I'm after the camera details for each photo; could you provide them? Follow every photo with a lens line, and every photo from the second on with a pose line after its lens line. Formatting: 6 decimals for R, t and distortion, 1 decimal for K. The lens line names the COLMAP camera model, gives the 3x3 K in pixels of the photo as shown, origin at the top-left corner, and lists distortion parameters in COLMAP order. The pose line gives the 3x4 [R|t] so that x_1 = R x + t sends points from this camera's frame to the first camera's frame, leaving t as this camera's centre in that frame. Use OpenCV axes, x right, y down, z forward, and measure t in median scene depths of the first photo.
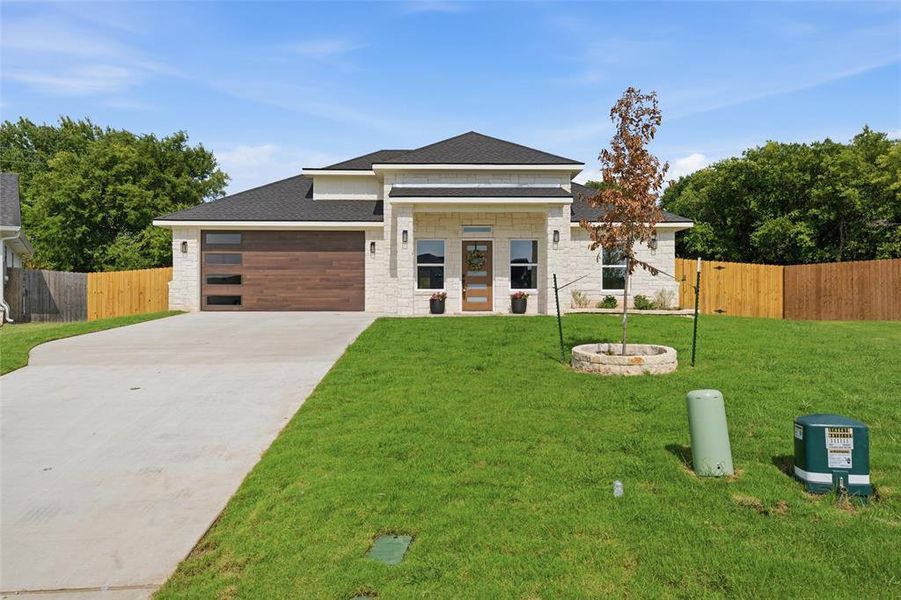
lens RADIAL K [[544.1, 0, 459.4], [0, 544.1, 307.4], [0, 0, 1]] dist [0.010296, 0.000855]
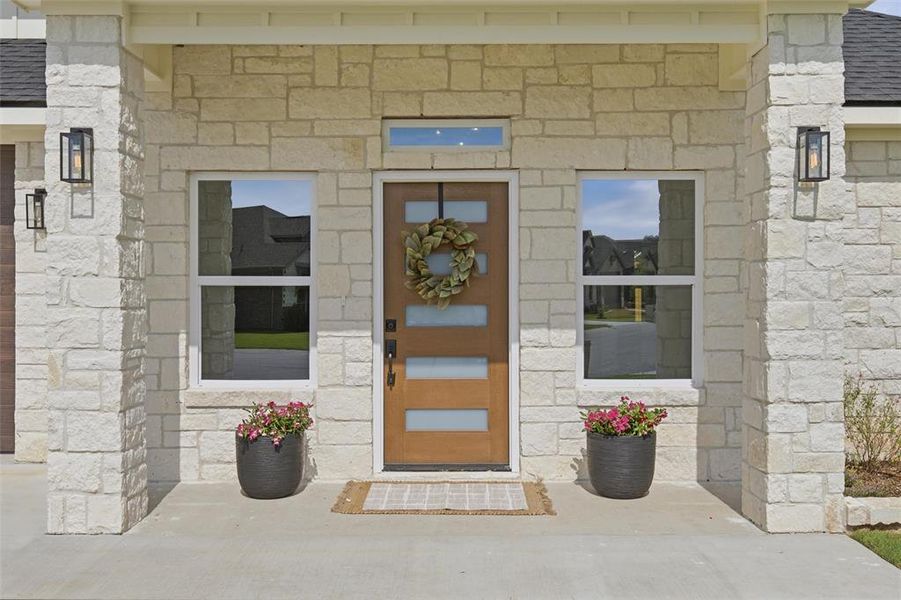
lens RADIAL K [[932.8, 0, 455.9], [0, 932.8, 301.3], [0, 0, 1]] dist [0.038513, 0.000000]
pose [[0.999614, 0.001208, -0.027741, 0.048663], [-0.001477, 0.999952, -0.009696, -0.064733], [0.027728, 0.009733, 0.999568, 0.581062]]
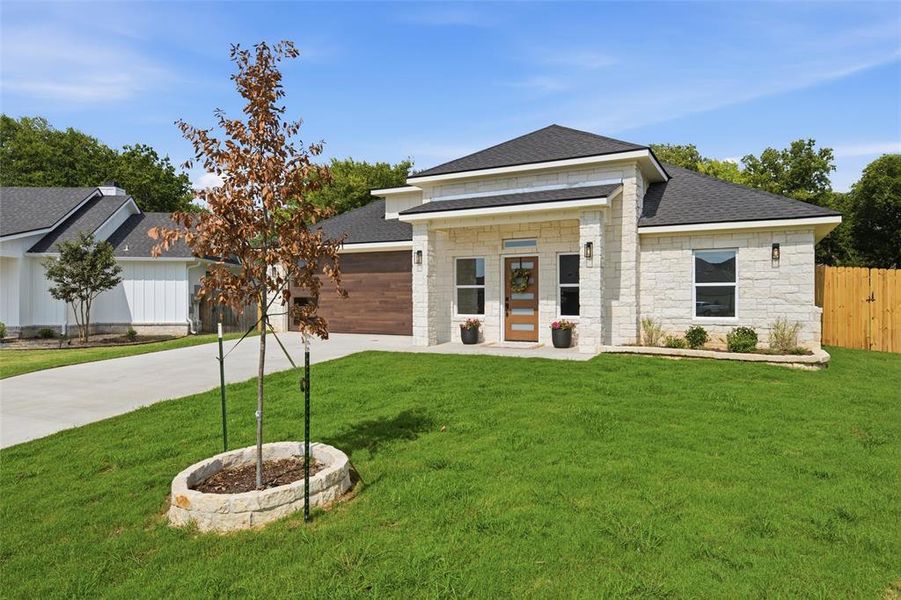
lens RADIAL K [[544.1, 0, 453.7], [0, 544.1, 298.6], [0, 0, 1]] dist [0.010296, 0.000855]
pose [[0.876440, 0.000189, -0.481511, 0.341230], [-0.009645, 0.999806, -0.017164, -0.043552], [0.481415, 0.019688, 0.876272, 0.222924]]
